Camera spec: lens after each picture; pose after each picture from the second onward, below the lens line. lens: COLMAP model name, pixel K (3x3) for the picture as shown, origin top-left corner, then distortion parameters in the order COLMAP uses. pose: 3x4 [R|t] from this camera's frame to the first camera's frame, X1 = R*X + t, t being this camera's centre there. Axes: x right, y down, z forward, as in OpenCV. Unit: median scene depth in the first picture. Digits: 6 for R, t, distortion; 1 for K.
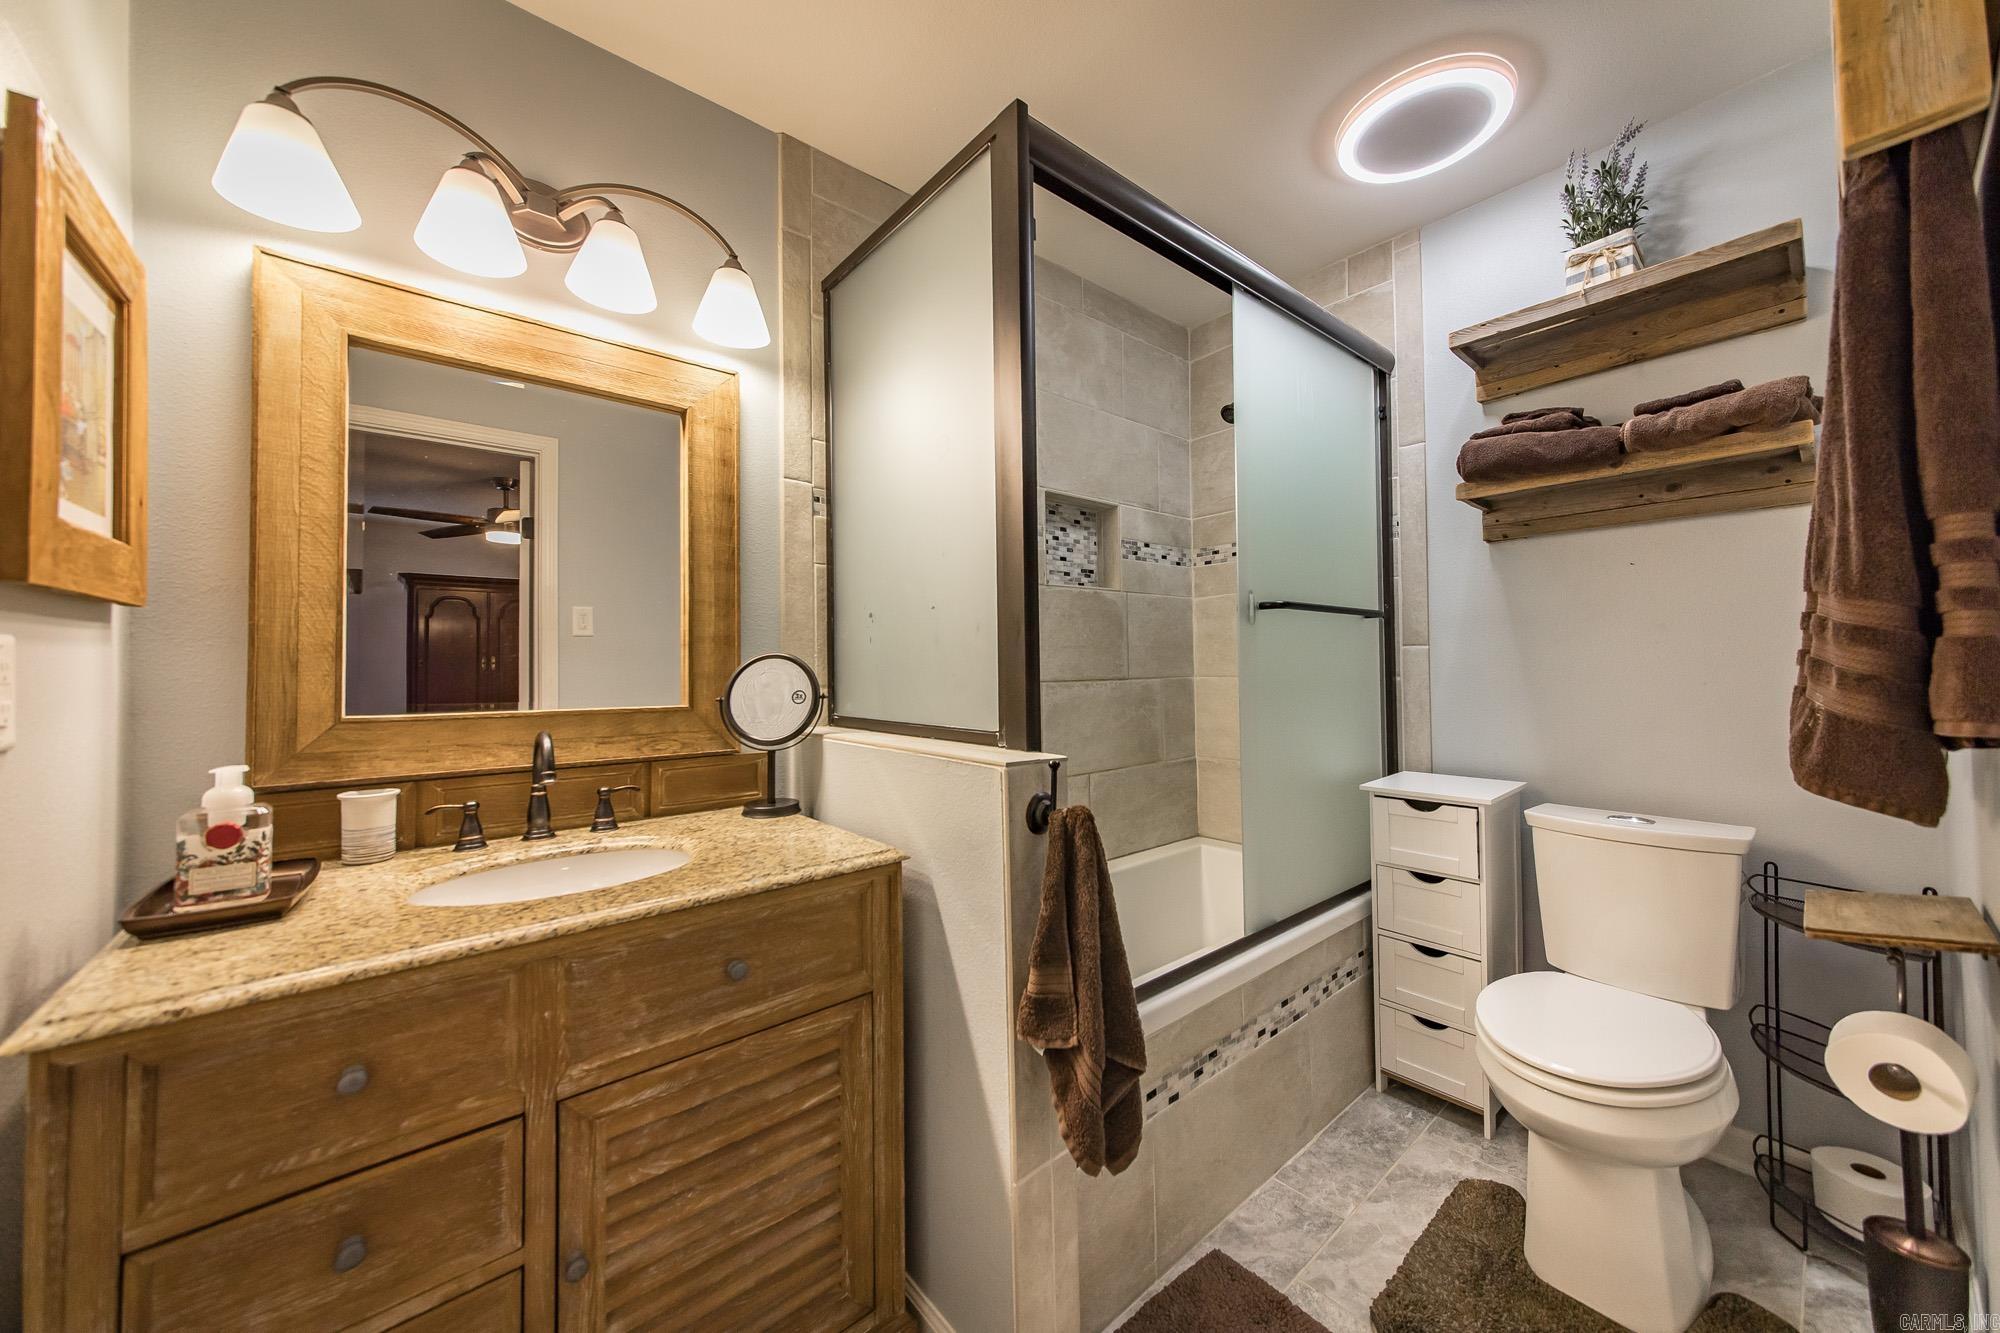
lens RADIAL K [[719.6, 0, 1013.2], [0, 719.6, 654.5], [0, 0, 1]] dist [-0.007255, 0.001520]
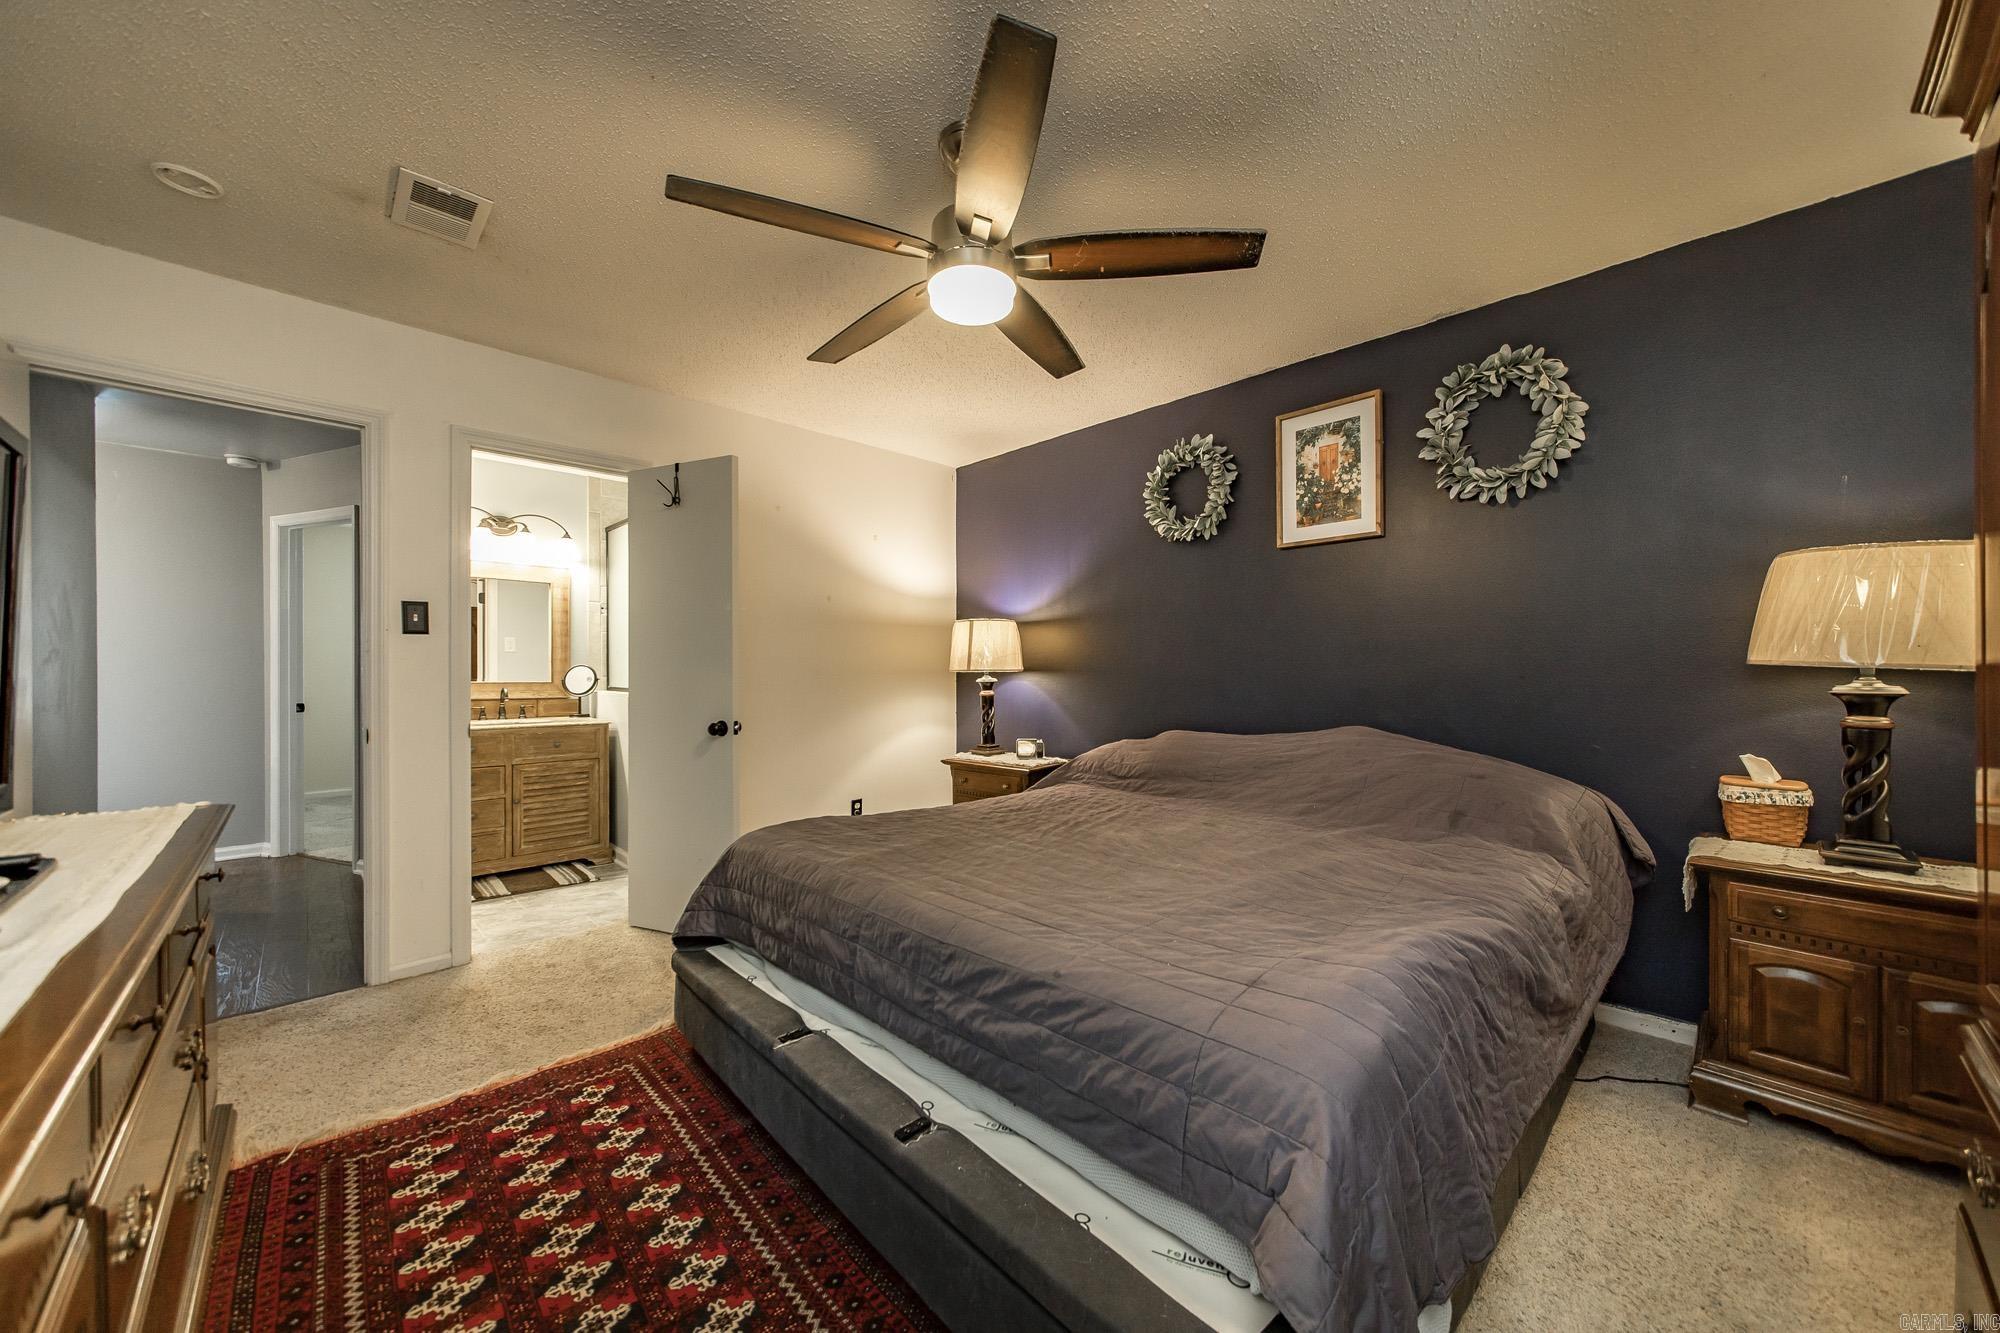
lens RADIAL K [[719.6, 0, 1004.5], [0, 719.6, 668.4], [0, 0, 1]] dist [-0.007255, 0.001520]
pose [[0.996673, 0.010772, 0.080794, 0.743703], [-0.012370, 0.999737, 0.019315, -0.040747], [-0.080565, -0.020250, 0.996544, -1.336098]]
